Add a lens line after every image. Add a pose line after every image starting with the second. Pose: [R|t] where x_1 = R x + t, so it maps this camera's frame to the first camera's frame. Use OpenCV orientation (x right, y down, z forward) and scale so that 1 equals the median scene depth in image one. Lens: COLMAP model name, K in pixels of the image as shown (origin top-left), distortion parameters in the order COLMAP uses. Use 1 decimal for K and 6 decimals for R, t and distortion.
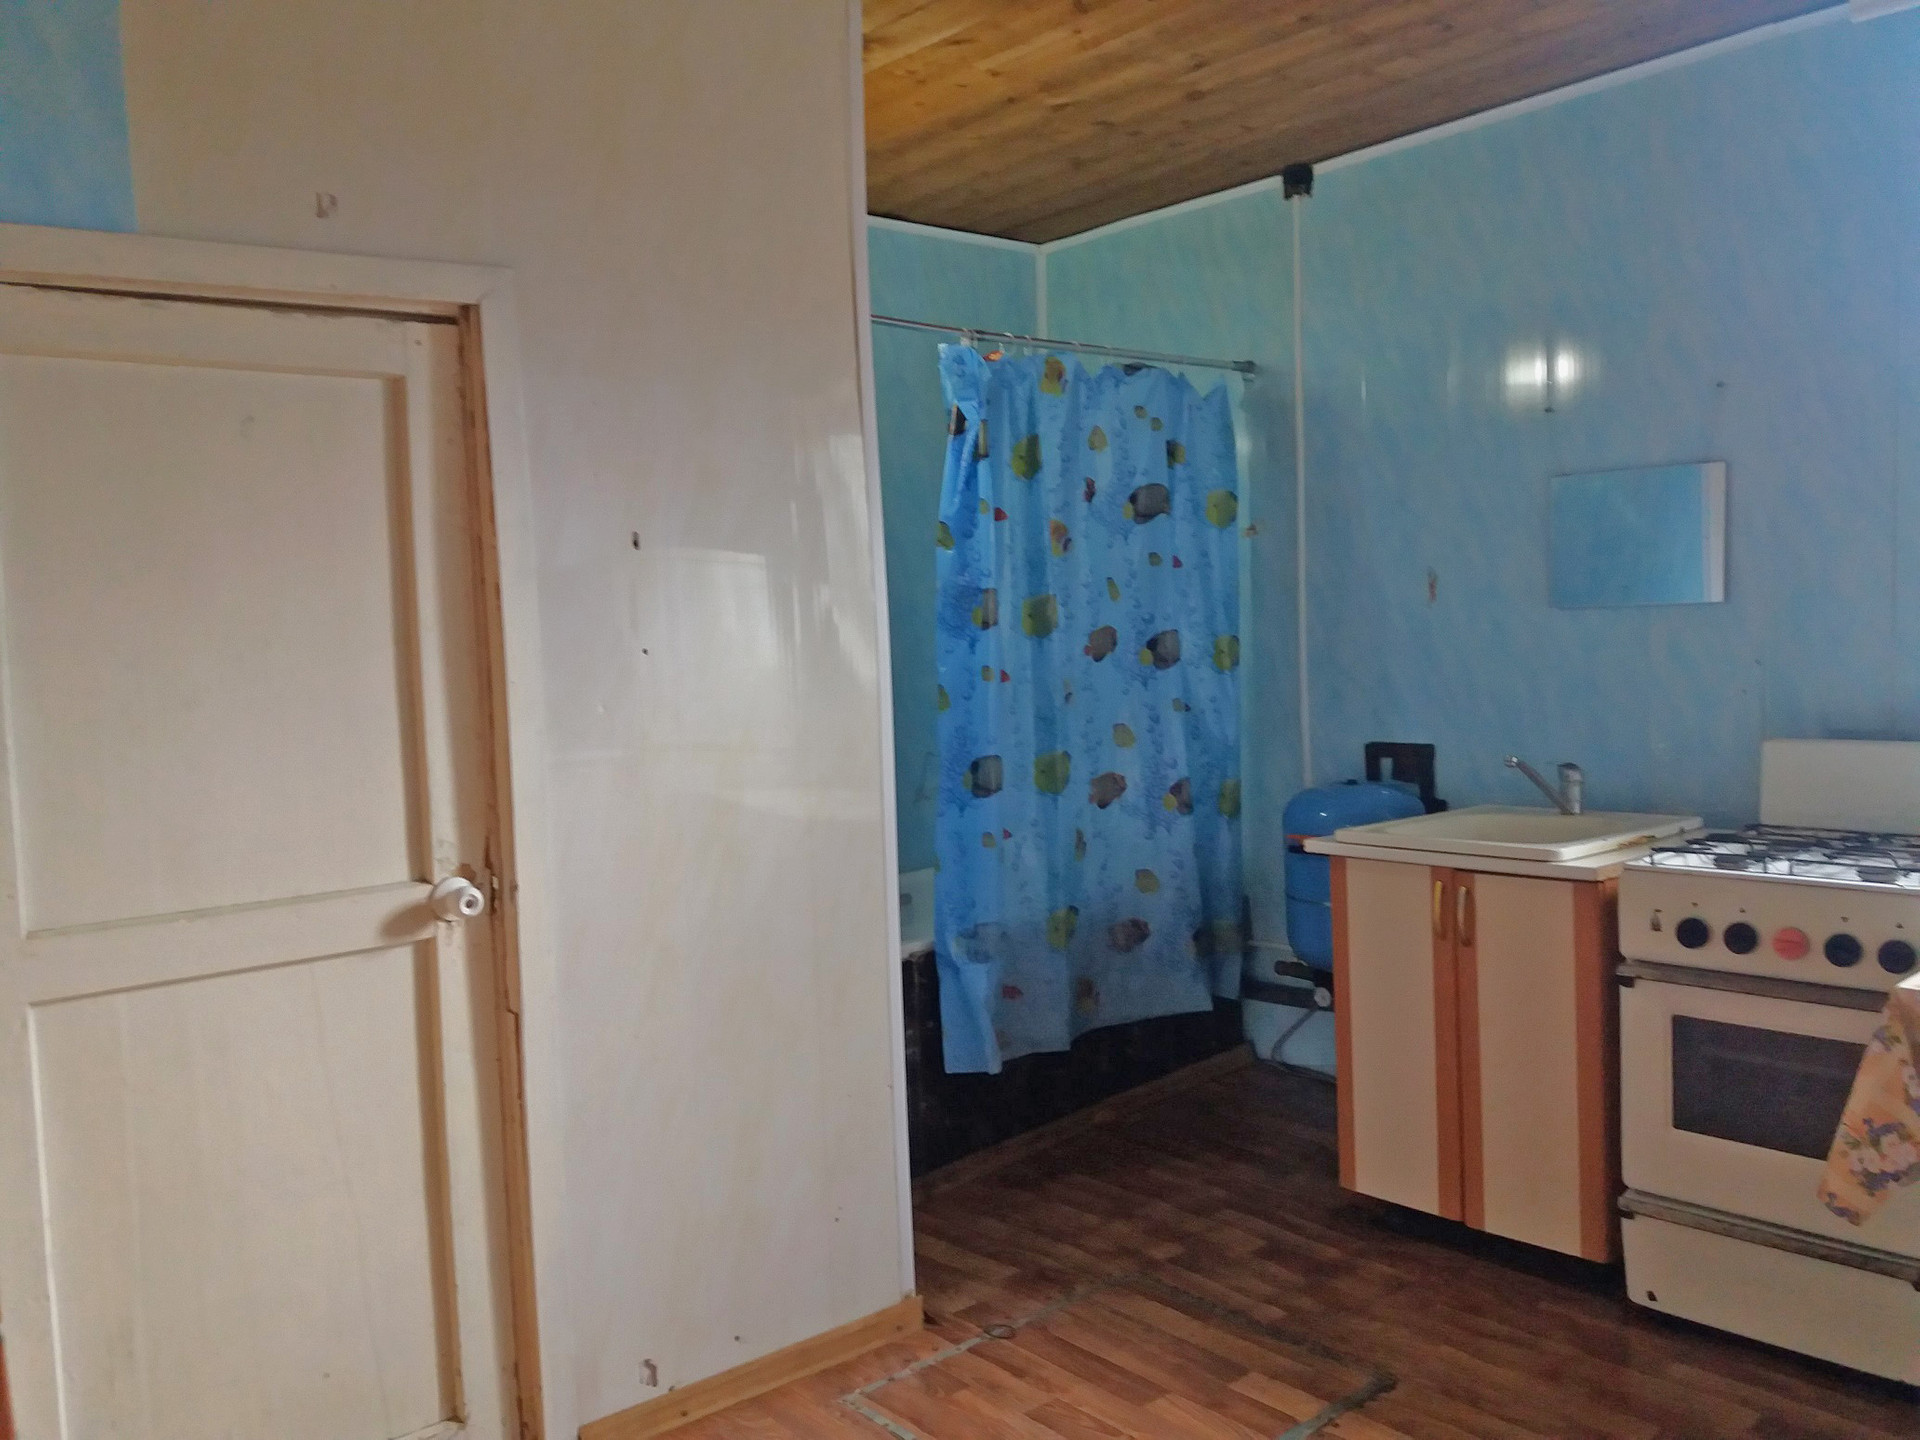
lens RADIAL K [[1562.8, 0, 978.7], [0, 1562.8, 729.1], [0, 0, 1]] dist [0.084685, -0.130049]
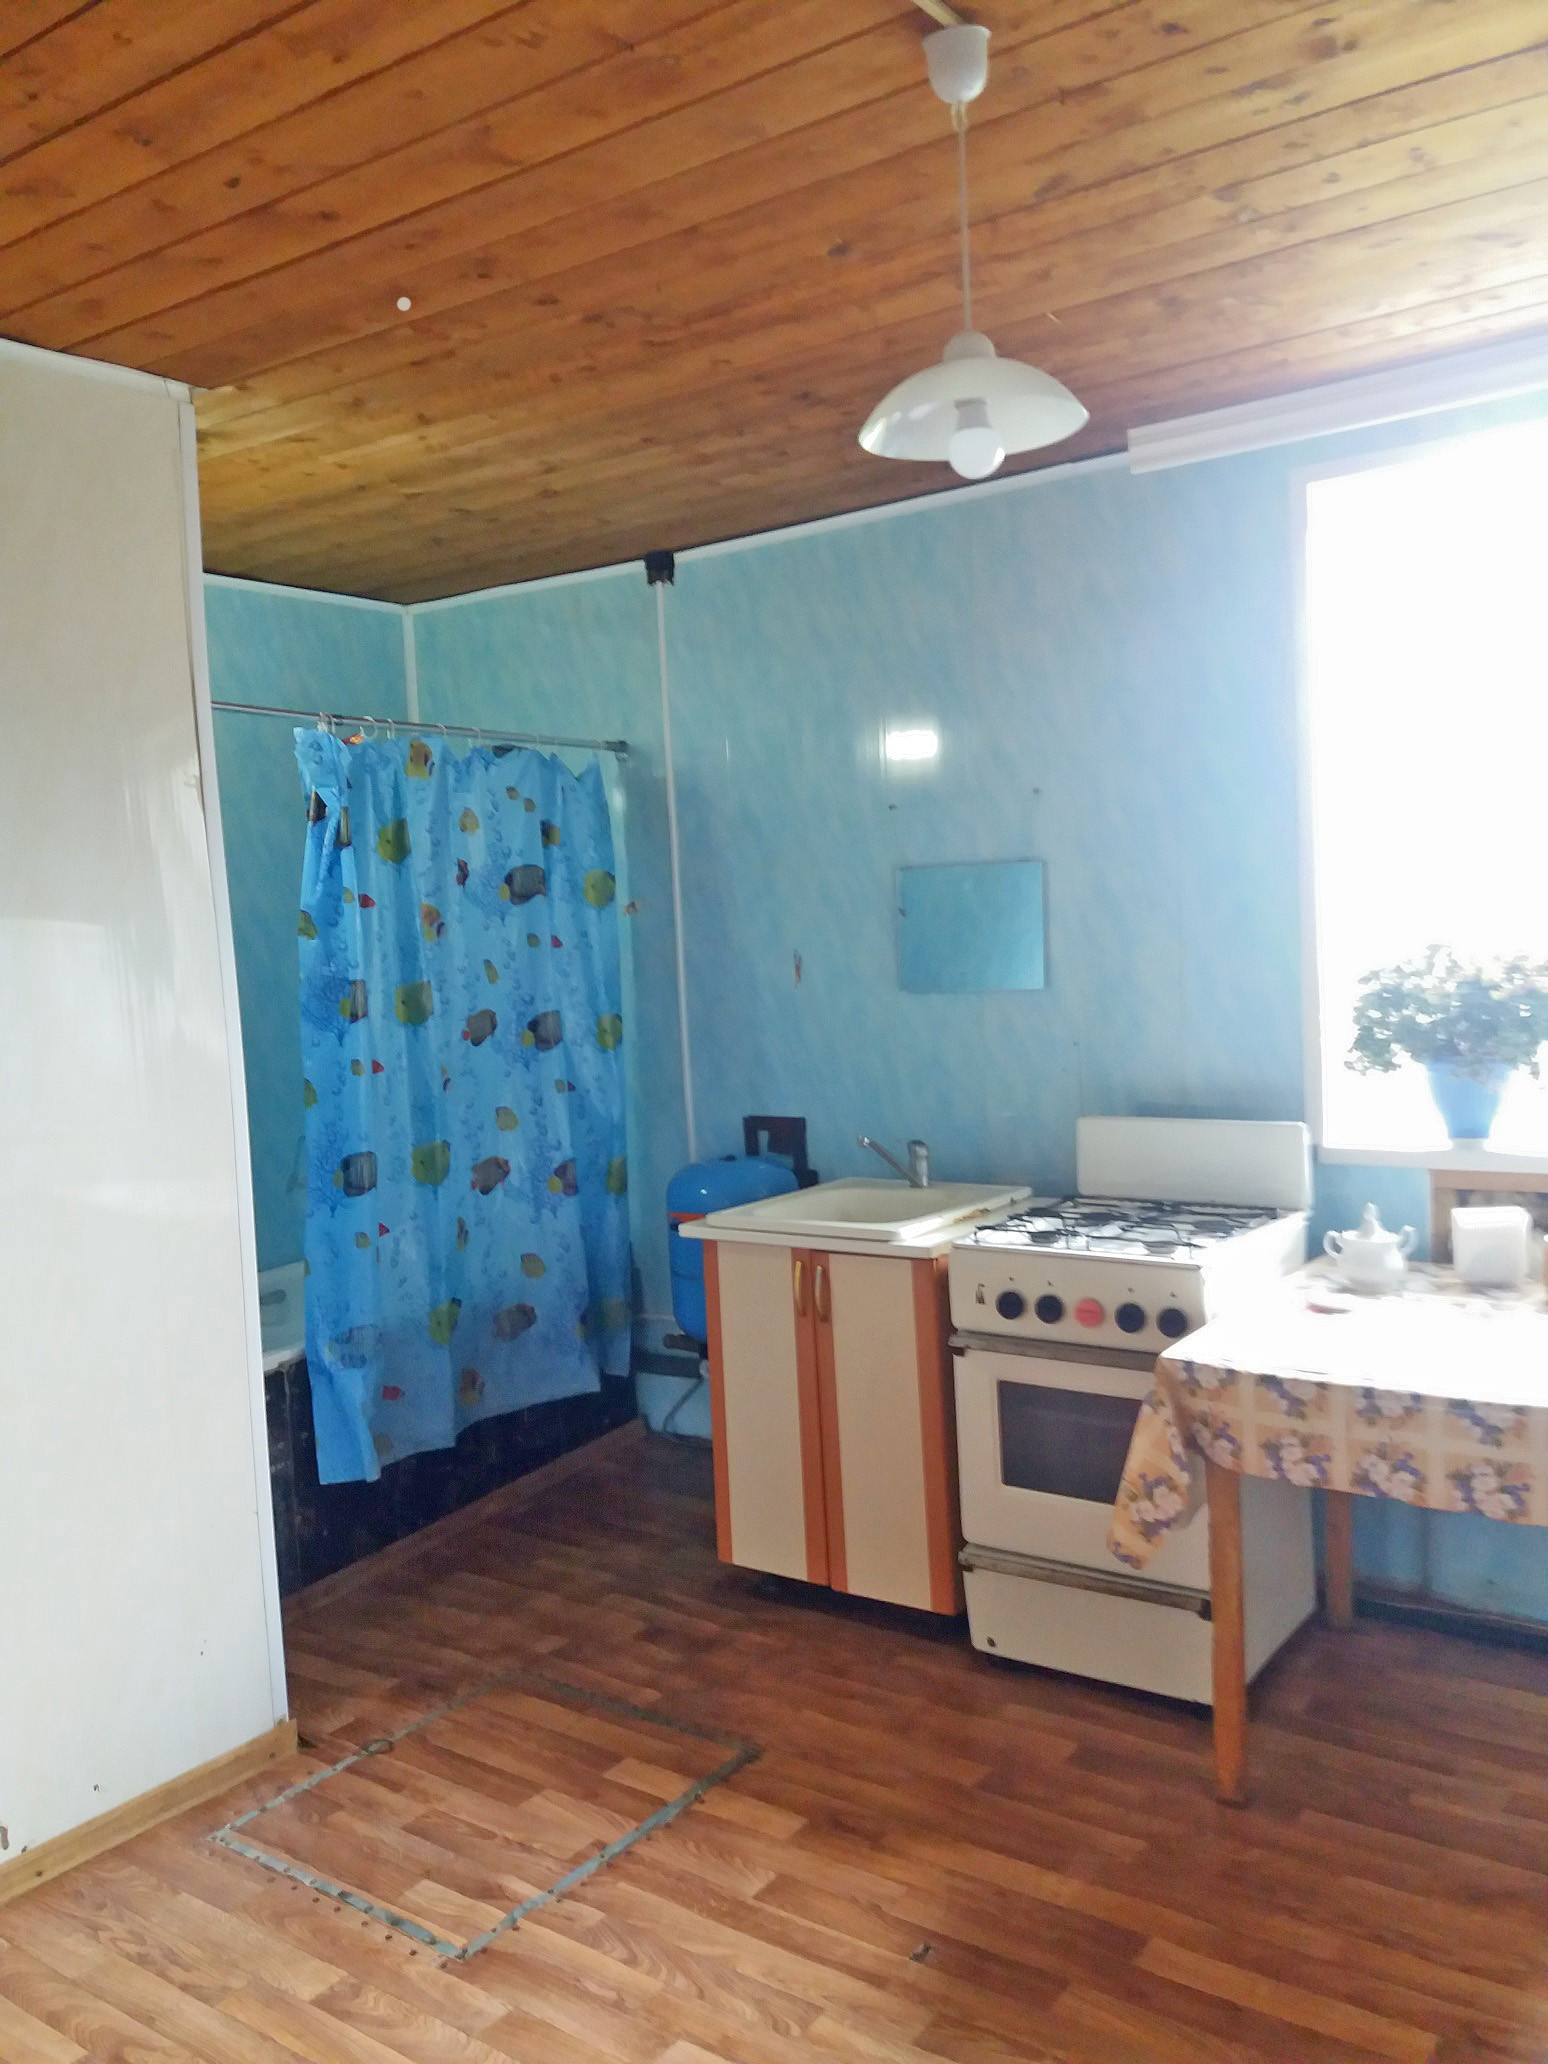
lens RADIAL K [[1680.0, 0, 756.5], [0, 1680.0, 1041.4], [0, 0, 1]] dist [0.084685, -0.130049]
pose [[0.975947, -0.026892, 0.216345, 0.025114], [0.028066, 0.999603, -0.002352, -0.050280], [-0.216196, 0.008367, 0.976314, -0.094567]]
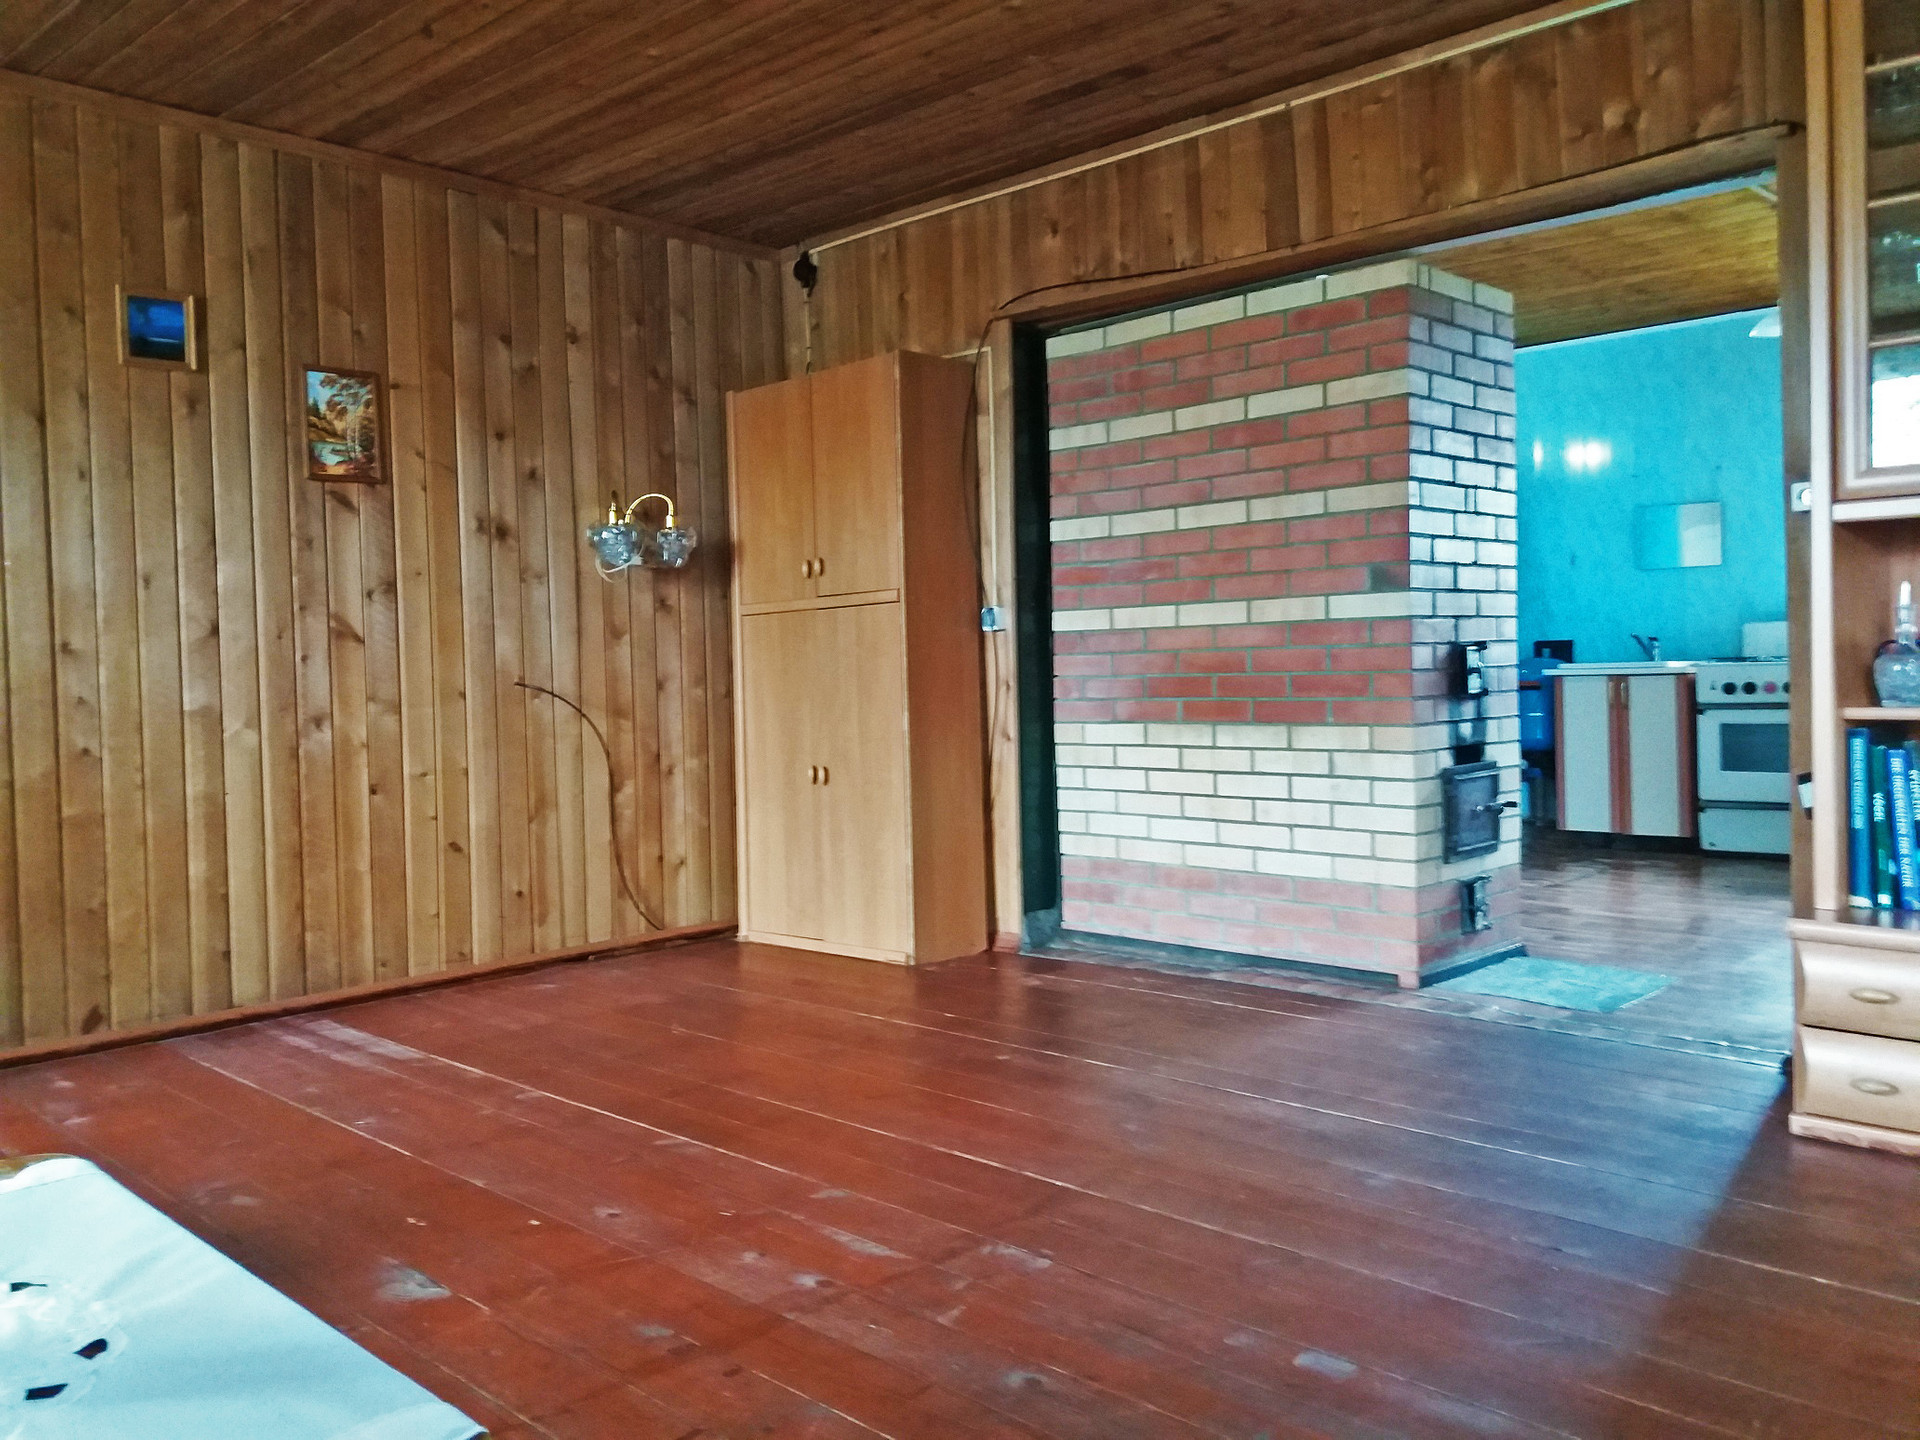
lens RADIAL K [[1562.8, 0, 959.9], [0, 1562.8, 694.2], [0, 0, 1]] dist [0.084685, -0.130049]
pose [[0.997364, 0.004732, 0.072403, -0.816696], [-0.001249, 0.998843, -0.048073, 0.226352], [-0.072546, 0.047856, 0.996216, -1.212822]]
